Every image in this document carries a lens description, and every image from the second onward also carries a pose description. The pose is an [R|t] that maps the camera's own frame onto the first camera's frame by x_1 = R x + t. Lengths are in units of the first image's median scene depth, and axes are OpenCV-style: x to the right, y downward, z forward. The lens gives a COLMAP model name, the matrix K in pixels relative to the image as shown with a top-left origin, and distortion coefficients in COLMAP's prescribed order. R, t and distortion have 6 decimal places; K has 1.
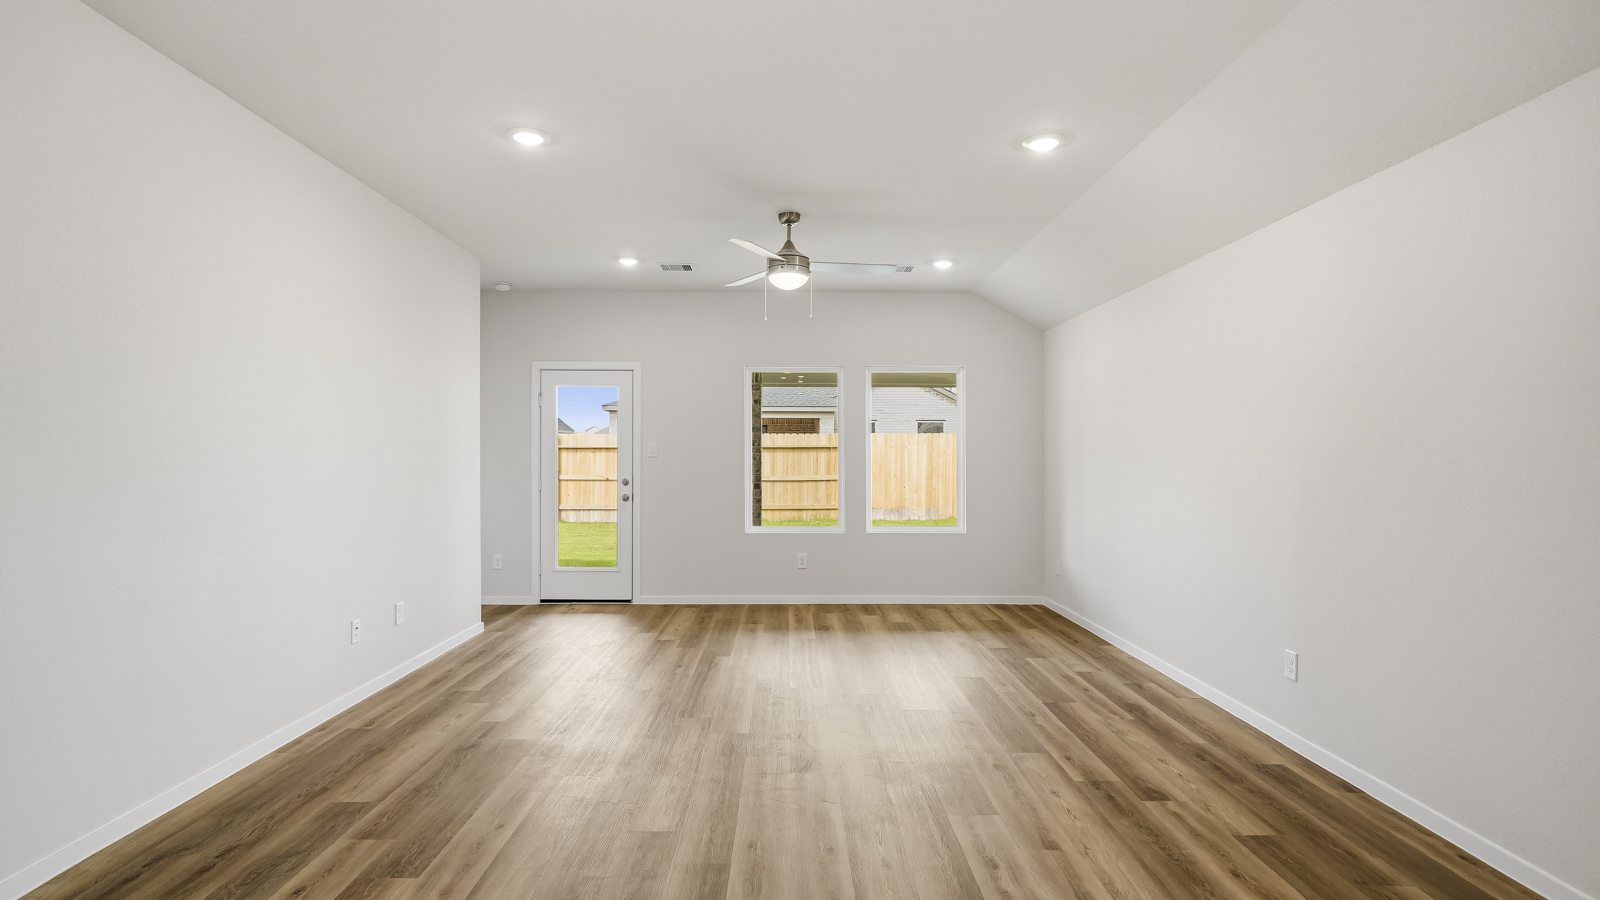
lens RADIAL K [[807.6, 0, 795.7], [0, 807.6, 455.1], [0, 0, 1]] dist [0.000569, -0.000913]
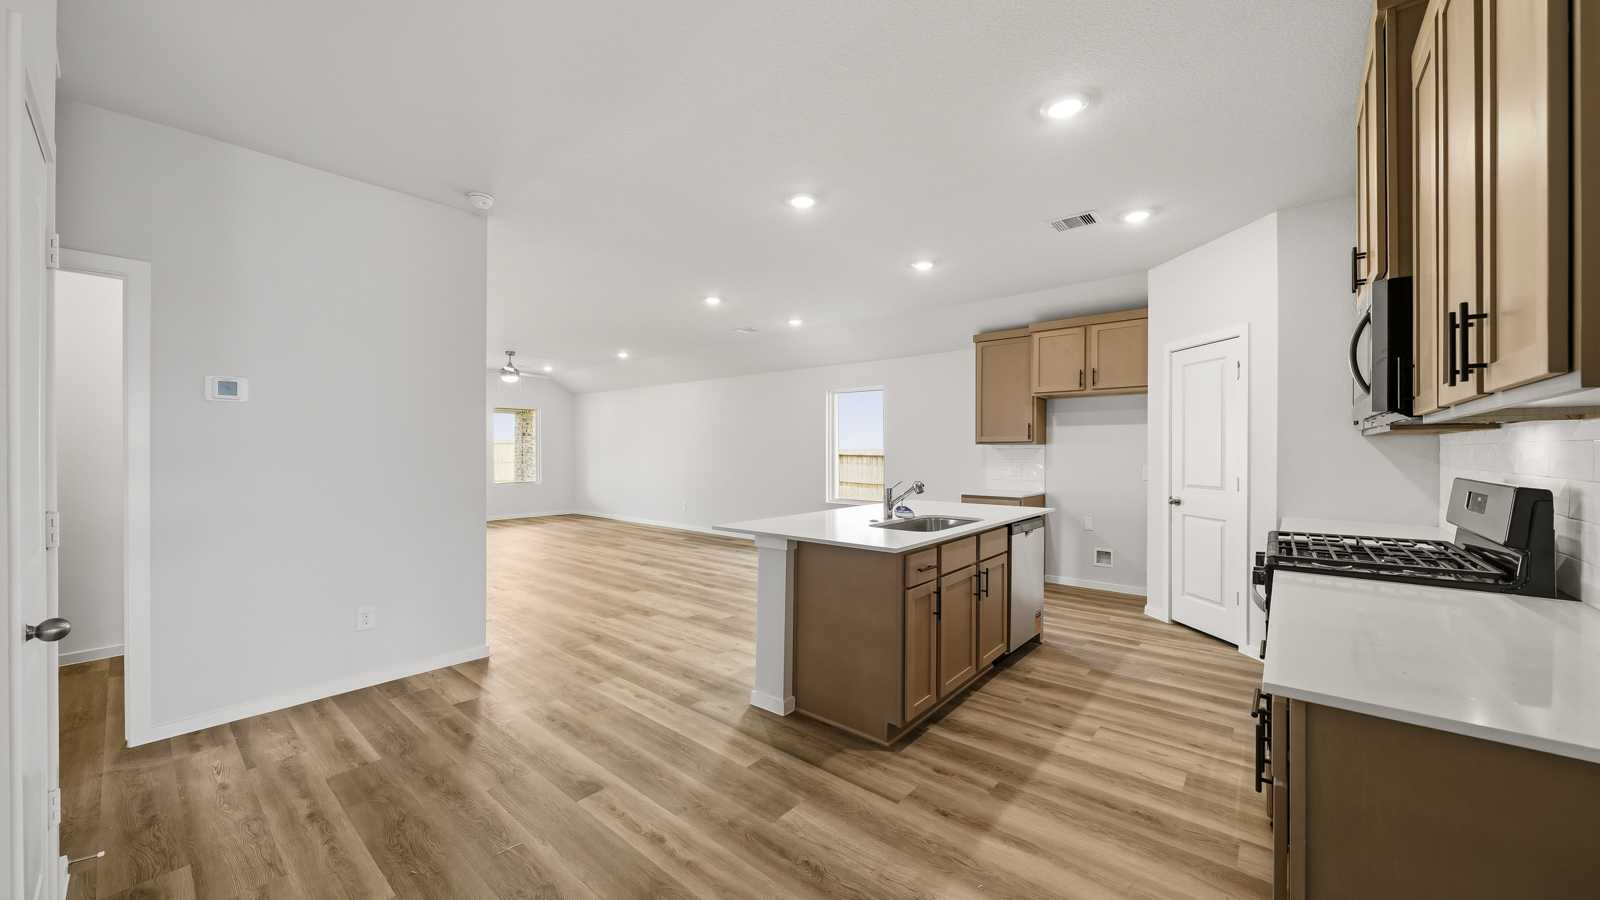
lens RADIAL K [[576.6, 0, 795.5], [0, 576.6, 447.3], [0, 0, 1]] dist [0.001034, 0.000024]
pose [[0.659244, 0.000983, 0.751929, -0.947563], [0.001096, 0.999997, -0.002268, -0.003591], [-0.751929, 0.002319, 0.659241, -1.012631]]
